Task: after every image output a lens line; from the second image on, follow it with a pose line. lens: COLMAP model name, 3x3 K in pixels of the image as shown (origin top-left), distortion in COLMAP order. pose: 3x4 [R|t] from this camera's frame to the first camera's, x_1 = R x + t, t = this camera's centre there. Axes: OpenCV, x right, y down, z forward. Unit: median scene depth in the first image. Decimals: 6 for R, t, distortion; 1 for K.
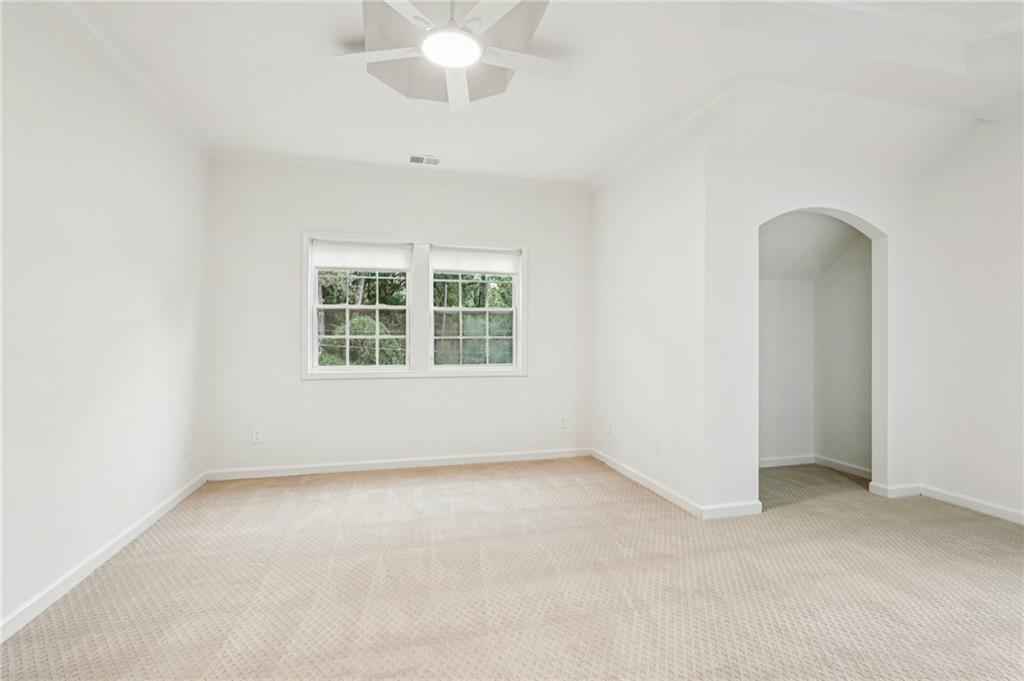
lens RADIAL K [[456.3, 0, 511.2], [0, 456.3, 335.4], [0, 0, 1]] dist [-0.007757, 0.005018]
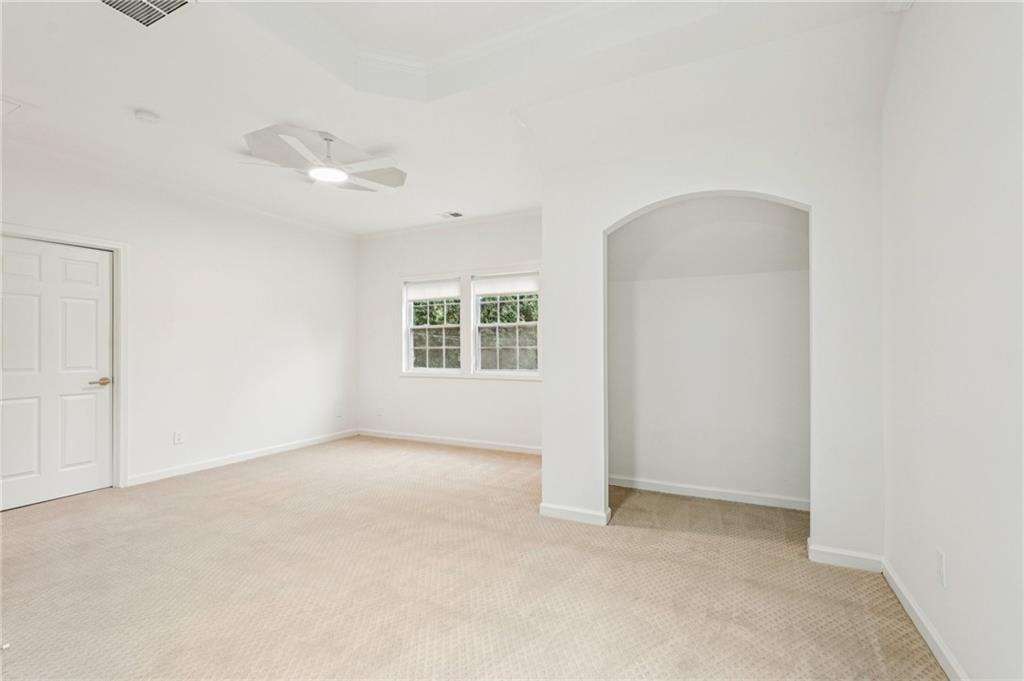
lens RADIAL K [[456.3, 0, 522.9], [0, 456.3, 345.9], [0, 0, 1]] dist [-0.007757, 0.005018]
pose [[0.762087, -0.007823, -0.647428, 0.778121], [0.005550, 0.999969, -0.005550, 0.007704], [0.647451, 0.000637, 0.762107, 0.107082]]
